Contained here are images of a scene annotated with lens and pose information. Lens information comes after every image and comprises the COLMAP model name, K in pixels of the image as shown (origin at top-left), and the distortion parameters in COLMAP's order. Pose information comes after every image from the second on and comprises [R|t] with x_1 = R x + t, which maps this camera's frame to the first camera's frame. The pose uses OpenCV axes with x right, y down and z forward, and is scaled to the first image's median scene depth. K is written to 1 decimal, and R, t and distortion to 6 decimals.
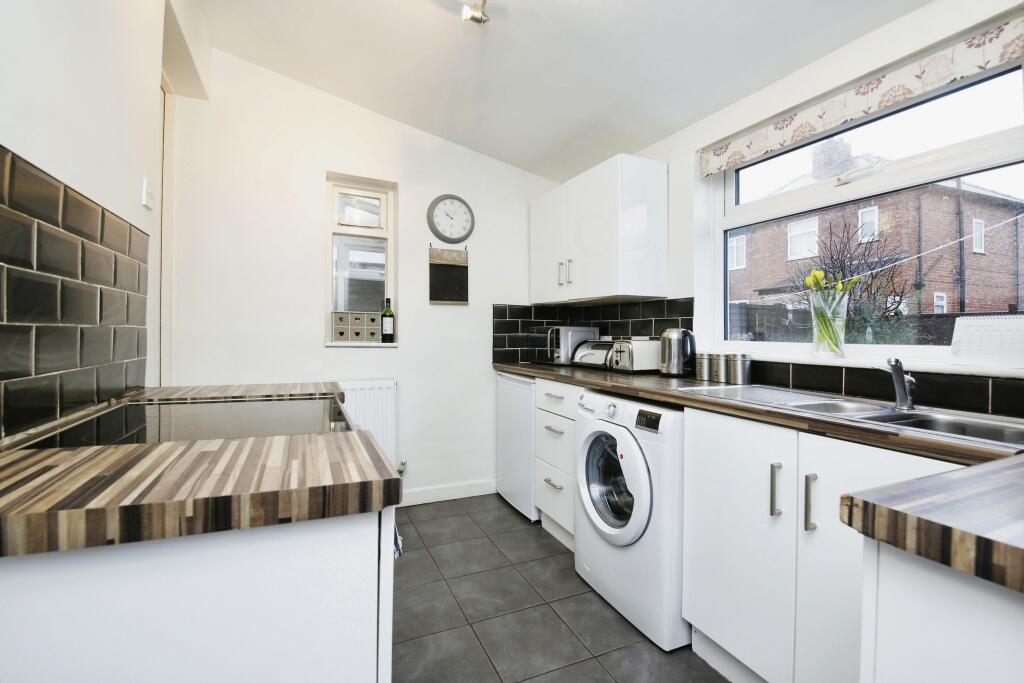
lens RADIAL K [[456.1, 0, 525.5], [0, 456.1, 335.8], [0, 0, 1]] dist [-0.000801, -0.000212]
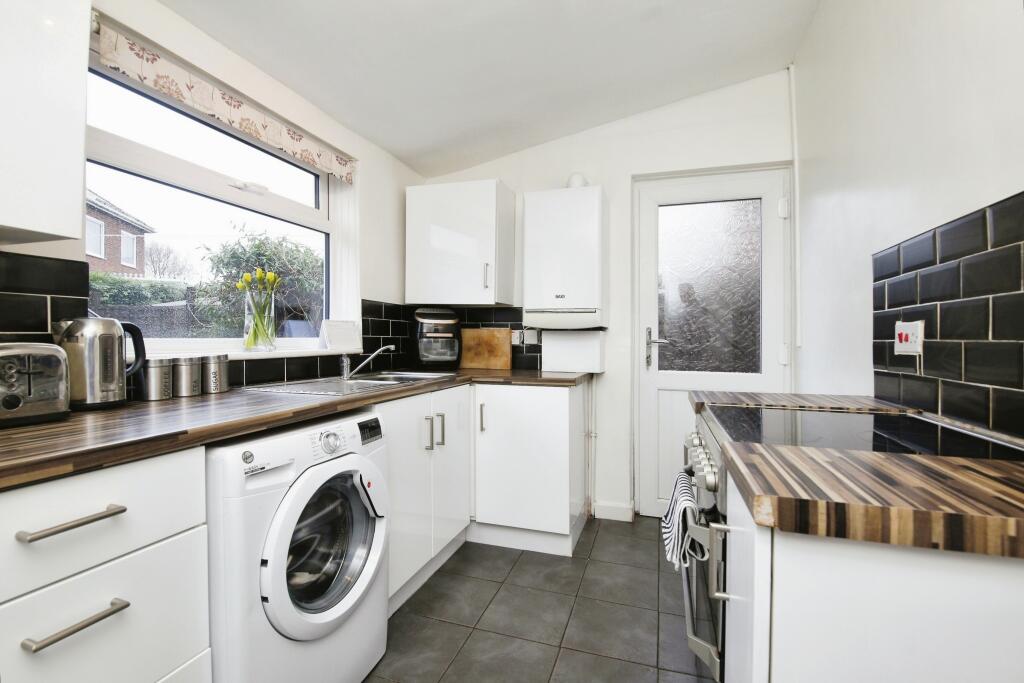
lens RADIAL K [[456.1, 0, 525.5], [0, 456.1, 335.8], [0, 0, 1]] dist [-0.000801, -0.000212]
pose [[-0.729766, -0.025015, 0.683239, -0.539880], [-0.020485, 0.999682, 0.014721, -0.016625], [-0.683390, -0.003253, -0.730046, 1.408374]]
